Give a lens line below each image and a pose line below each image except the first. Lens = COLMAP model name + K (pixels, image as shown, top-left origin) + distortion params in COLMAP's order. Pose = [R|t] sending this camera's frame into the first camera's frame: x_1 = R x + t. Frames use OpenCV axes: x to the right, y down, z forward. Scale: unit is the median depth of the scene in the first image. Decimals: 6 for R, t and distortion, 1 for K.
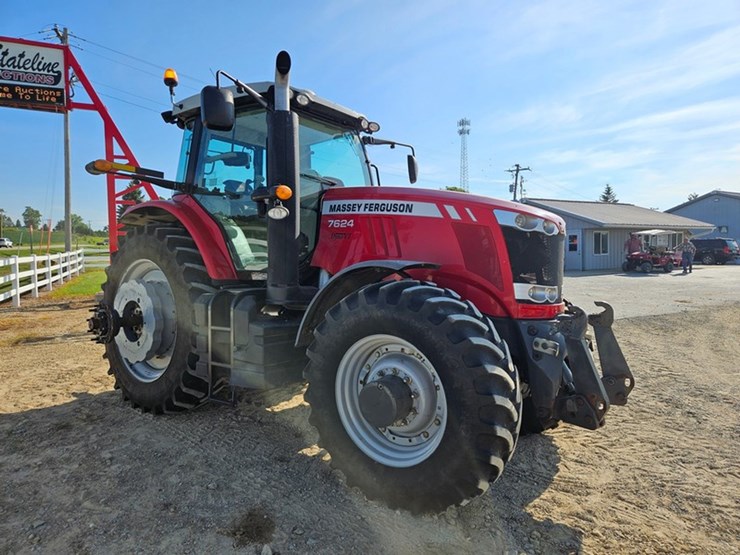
lens RADIAL K [[491.9, 0, 371.2], [0, 491.9, 271.1], [0, 0, 1]] dist [0.080827, -0.069287]
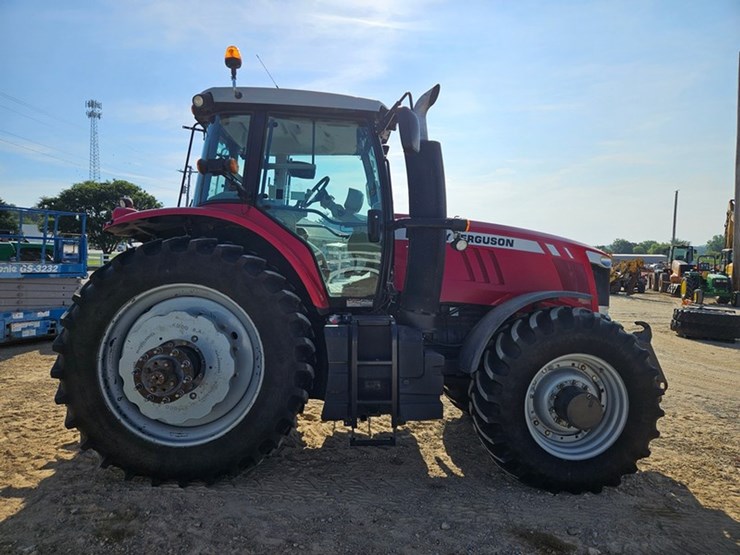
lens RADIAL K [[491.9, 0, 371.2], [0, 491.9, 271.1], [0, 0, 1]] dist [0.080827, -0.069287]
pose [[0.767542, 0.008120, 0.640947, -0.930174], [-0.005130, 0.999966, -0.006524, -0.051082], [-0.640978, 0.001719, 0.767557, 0.305969]]
